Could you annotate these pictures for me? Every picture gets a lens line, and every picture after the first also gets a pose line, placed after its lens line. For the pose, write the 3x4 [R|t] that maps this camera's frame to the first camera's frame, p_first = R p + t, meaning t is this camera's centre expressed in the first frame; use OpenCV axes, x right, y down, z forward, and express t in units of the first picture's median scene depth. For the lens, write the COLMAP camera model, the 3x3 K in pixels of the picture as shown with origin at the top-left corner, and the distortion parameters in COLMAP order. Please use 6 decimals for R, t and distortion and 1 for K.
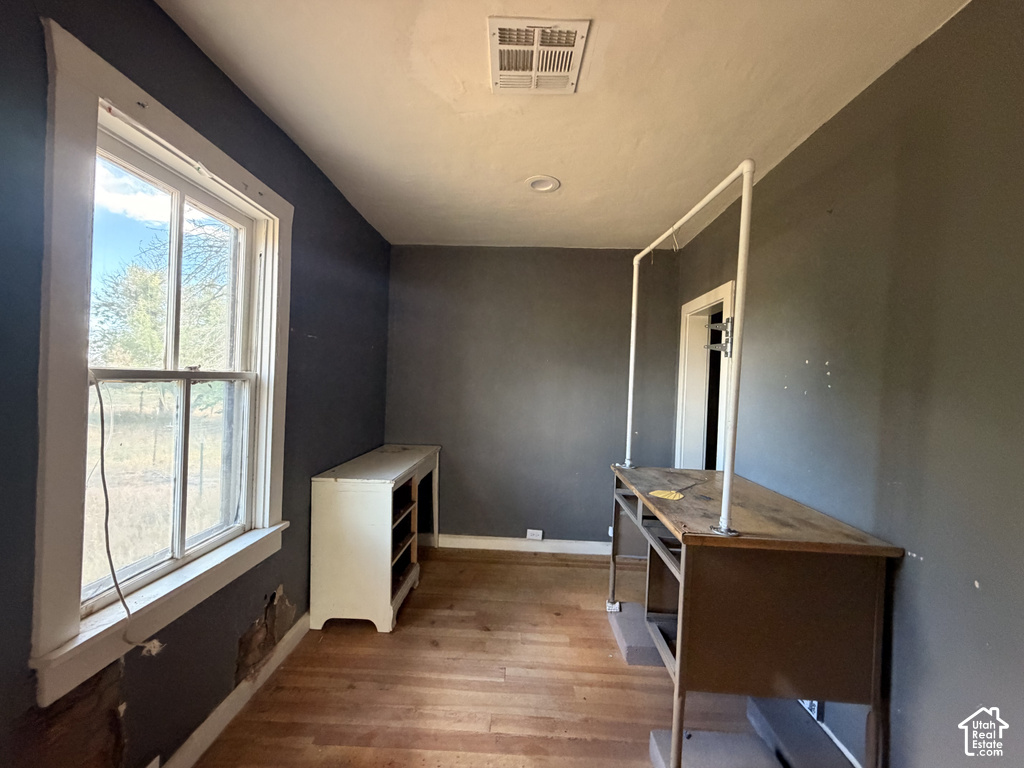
lens RADIAL K [[408.3, 0, 508.7], [0, 408.3, 384.2], [0, 0, 1]] dist [0.000525, -0.000214]
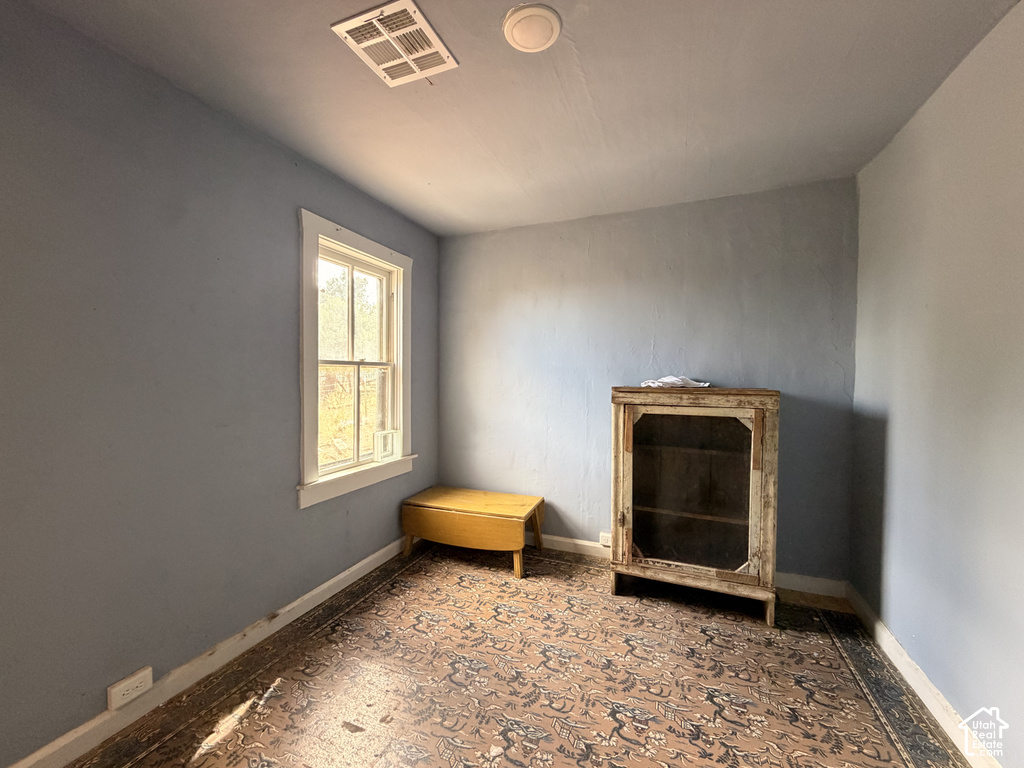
lens RADIAL K [[408.3, 0, 508.7], [0, 408.3, 384.2], [0, 0, 1]] dist [0.000525, -0.000214]
pose [[0.940099, -0.028316, -0.339724, 0.409064], [0.028746, 0.999580, -0.003766, 0.084031], [0.339688, -0.006226, 0.940518, -0.436590]]
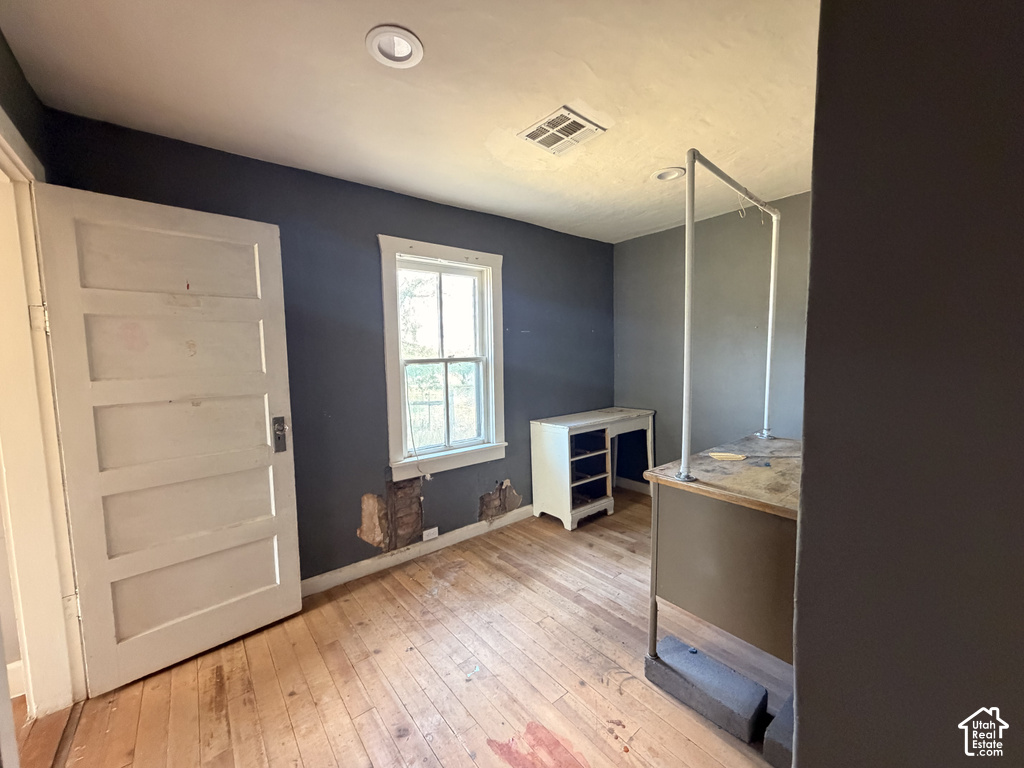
lens RADIAL K [[408.3, 0, 508.7], [0, 408.3, 384.2], [0, 0, 1]] dist [0.000525, -0.000214]
pose [[0.653646, 0.010136, -0.756732, 0.840659], [0.038853, 0.998142, 0.046930, 0.012212], [0.755802, -0.060077, 0.652038, -0.107376]]
